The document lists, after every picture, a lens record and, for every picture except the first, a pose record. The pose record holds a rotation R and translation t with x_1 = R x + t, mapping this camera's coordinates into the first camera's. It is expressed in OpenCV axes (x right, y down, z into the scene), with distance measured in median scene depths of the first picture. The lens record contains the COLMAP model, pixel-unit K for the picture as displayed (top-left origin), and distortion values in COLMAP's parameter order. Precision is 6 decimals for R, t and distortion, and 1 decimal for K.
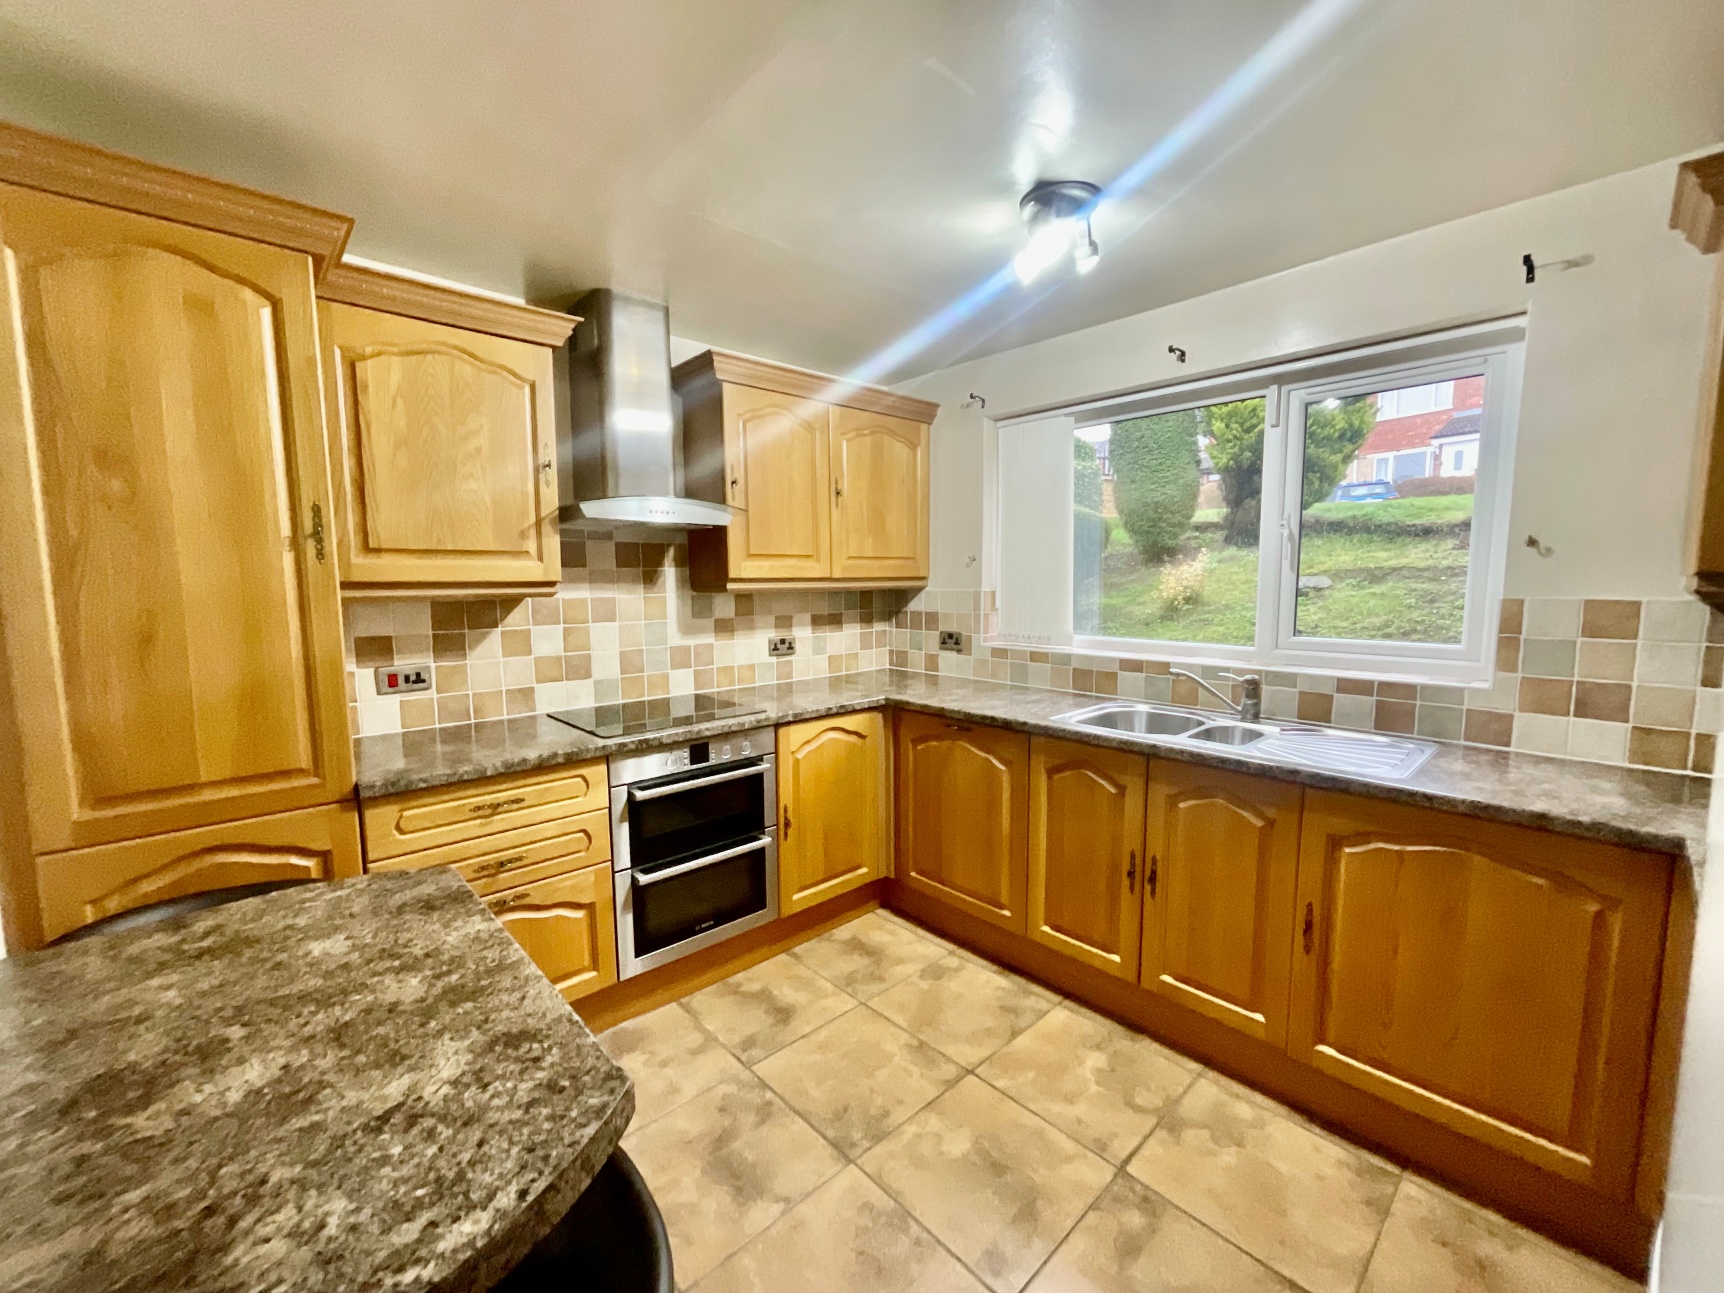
lens RADIAL K [[708.0, 0, 873.2], [0, 708.0, 641.8], [0, 0, 1]] dist [-0.011362, 0.004665]
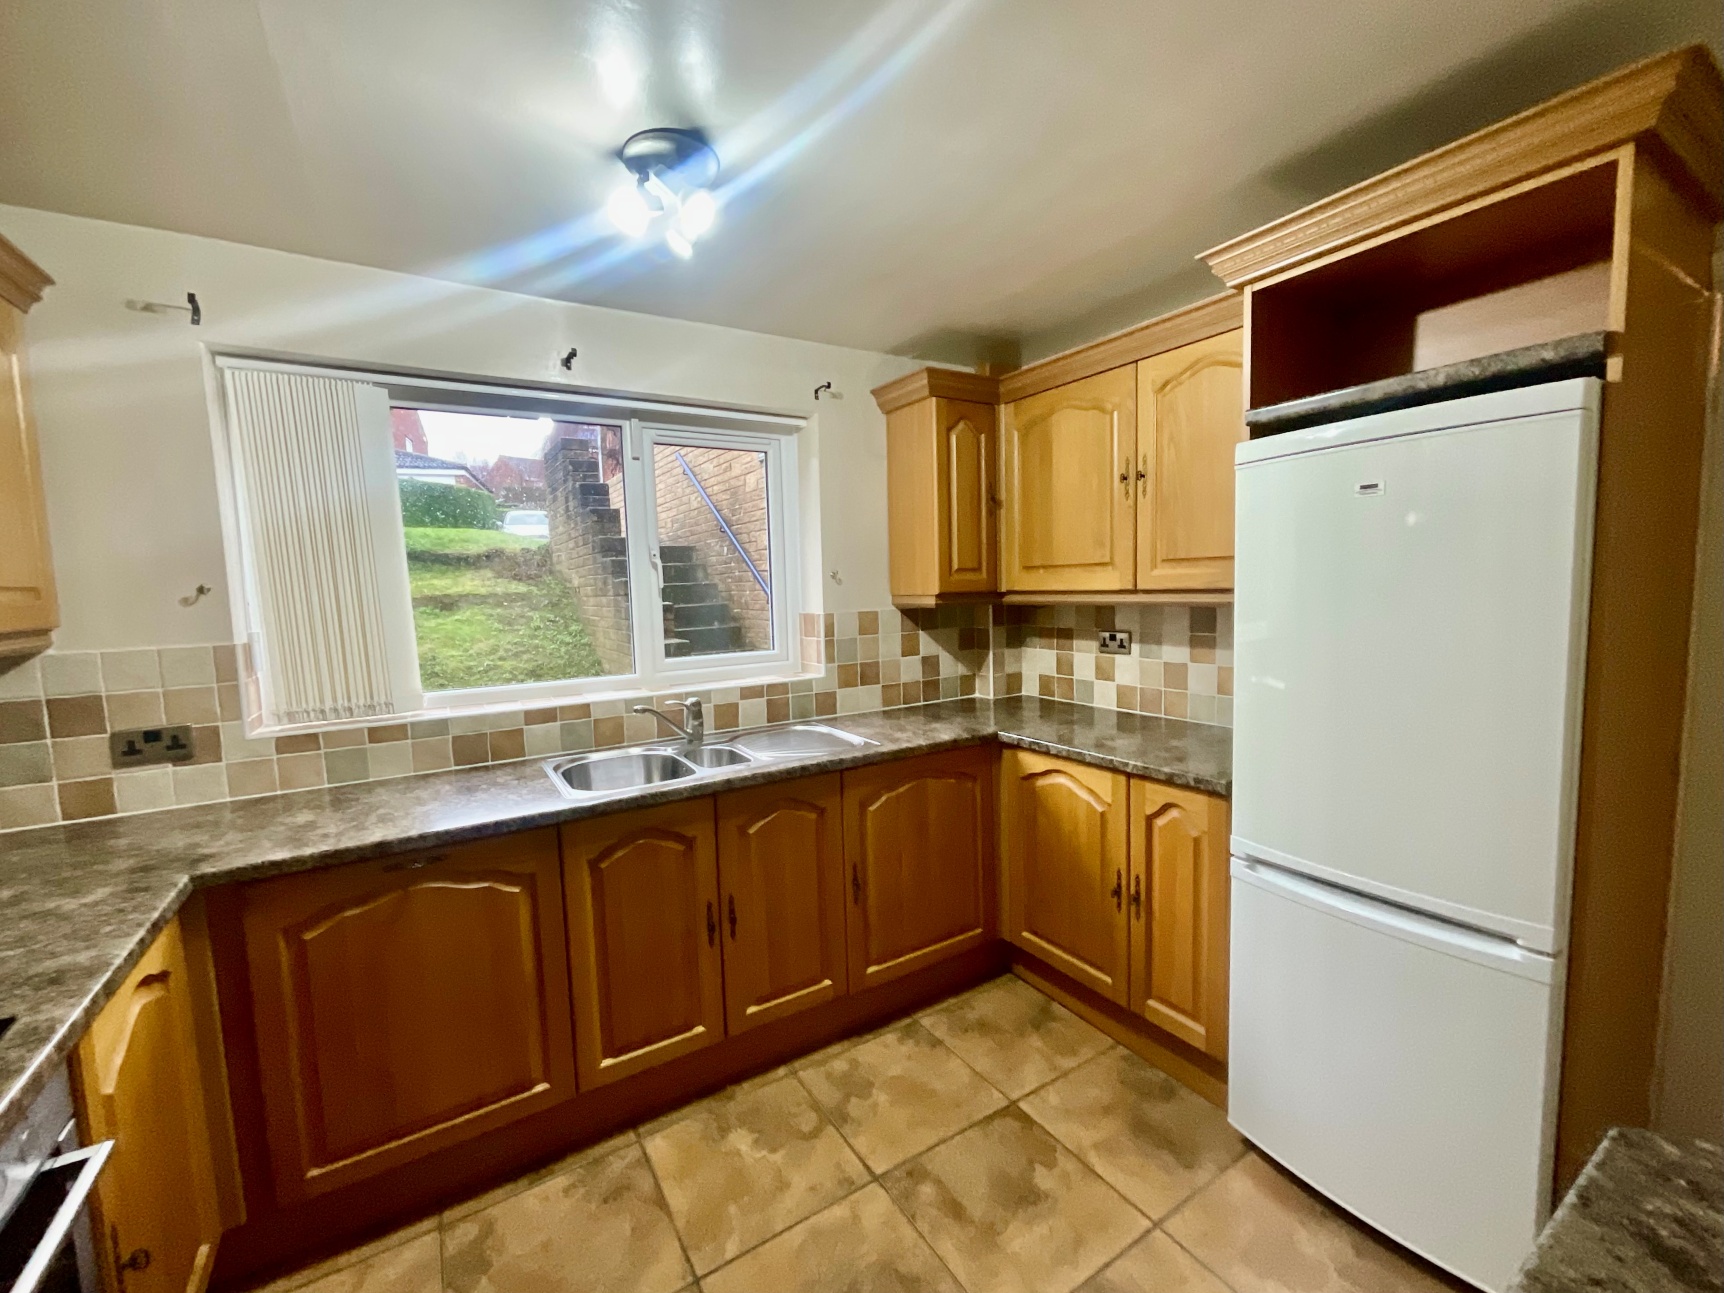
lens RADIAL K [[708.0, 0, 873.2], [0, 708.0, 641.8], [0, 0, 1]] dist [-0.011362, 0.004665]
pose [[0.180524, -0.080538, 0.980268, -0.432307], [0.117346, 0.991287, 0.059833, -0.066244], [-0.976545, 0.104229, 0.188402, 0.528540]]
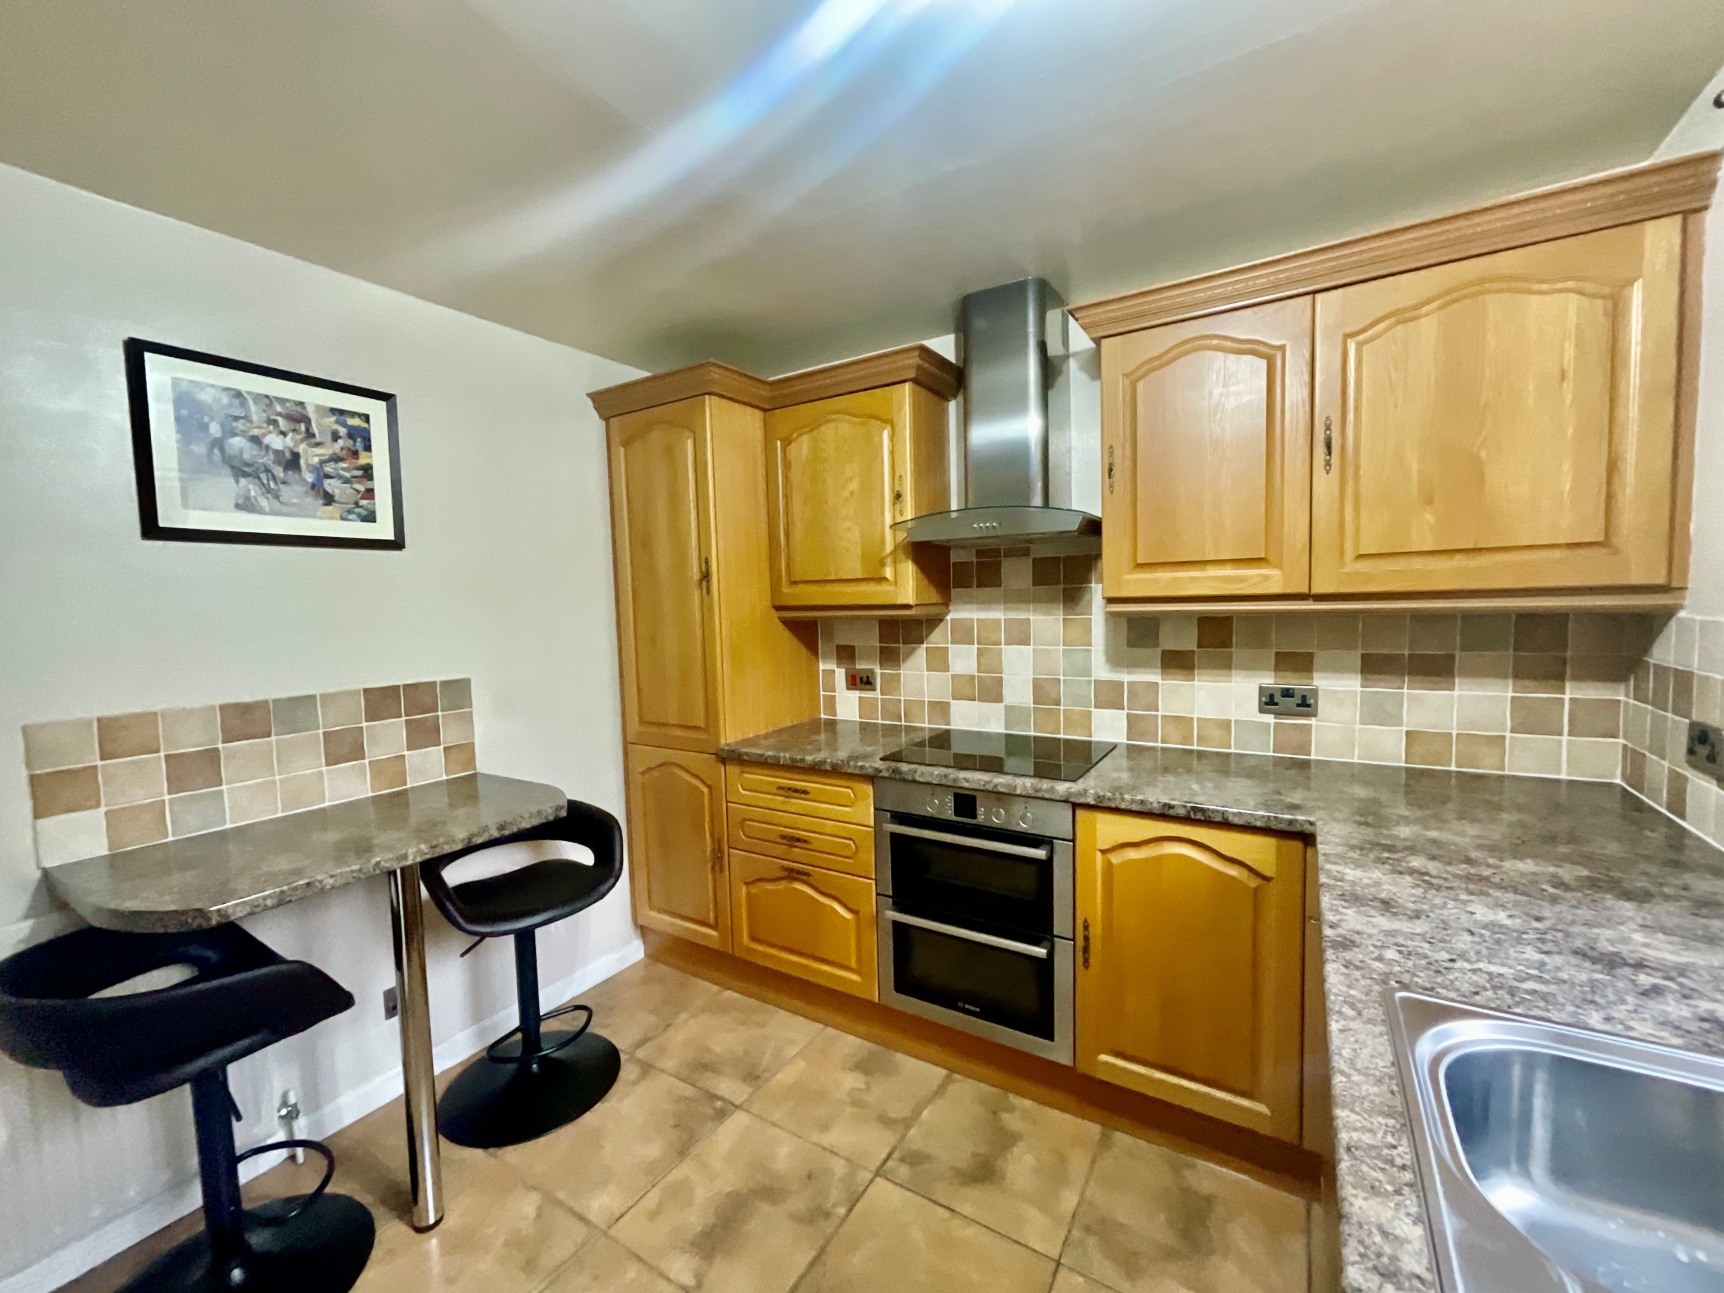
lens RADIAL K [[708.0, 0, 873.2], [0, 708.0, 641.8], [0, 0, 1]] dist [-0.011362, 0.004665]
pose [[0.247478, 0.062832, -0.966854, 0.529709], [-0.061753, 0.996889, 0.048978, -0.073753], [0.966924, 0.047585, 0.250588, 0.649893]]
